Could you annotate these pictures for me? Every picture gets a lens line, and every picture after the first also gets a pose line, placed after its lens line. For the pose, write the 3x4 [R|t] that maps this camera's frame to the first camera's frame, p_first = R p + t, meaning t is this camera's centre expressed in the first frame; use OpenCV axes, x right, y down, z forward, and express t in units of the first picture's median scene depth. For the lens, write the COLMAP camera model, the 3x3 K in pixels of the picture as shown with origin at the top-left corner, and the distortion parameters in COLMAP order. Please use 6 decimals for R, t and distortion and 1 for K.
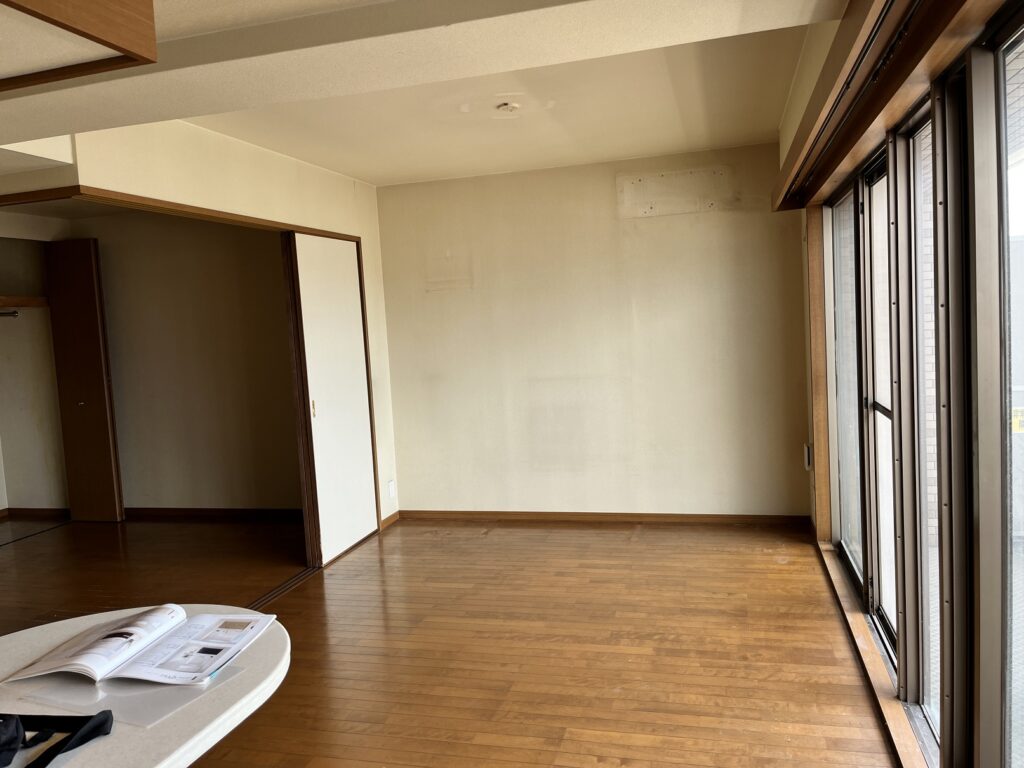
lens RADIAL K [[806.3, 0, 512.0], [0, 806.3, 381.6], [0, 0, 1]] dist [-0.002574, -0.000813]
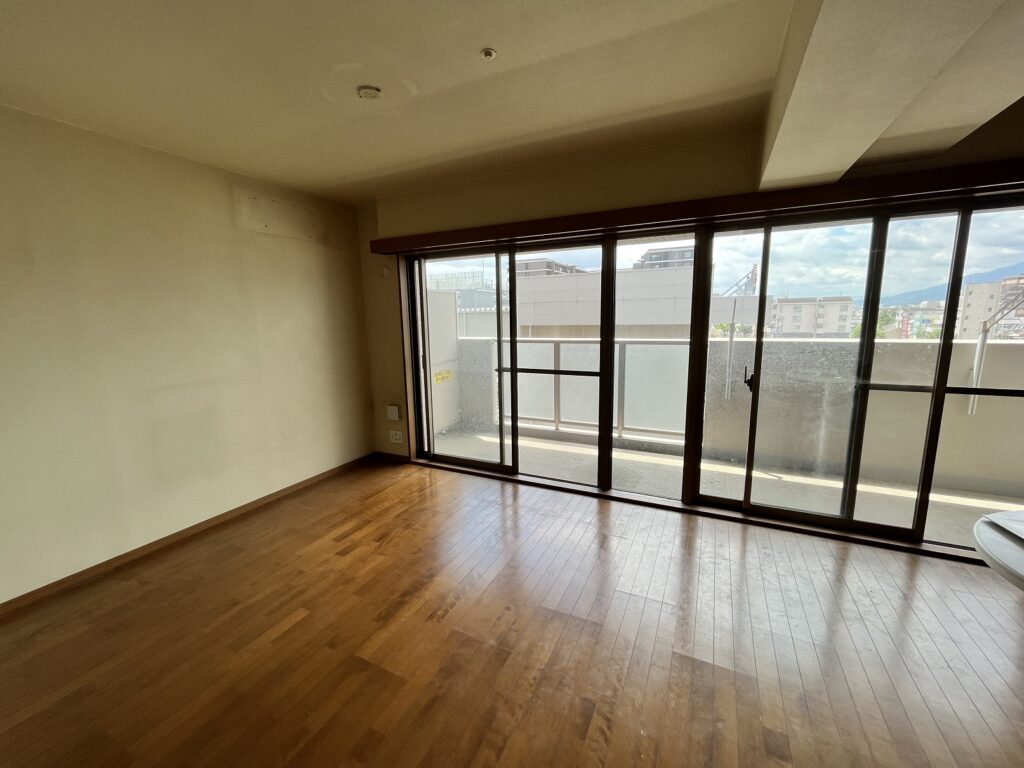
lens RADIAL K [[415.4, 0, 516.4], [0, 415.4, 386.9], [0, 0, 1]] dist [0.001632, 0.000062]
pose [[0.171007, -0.115734, 0.978449, -0.375354], [0.082616, 0.991264, 0.102811, -0.021685], [-0.981800, 0.063254, 0.179075, 0.570063]]
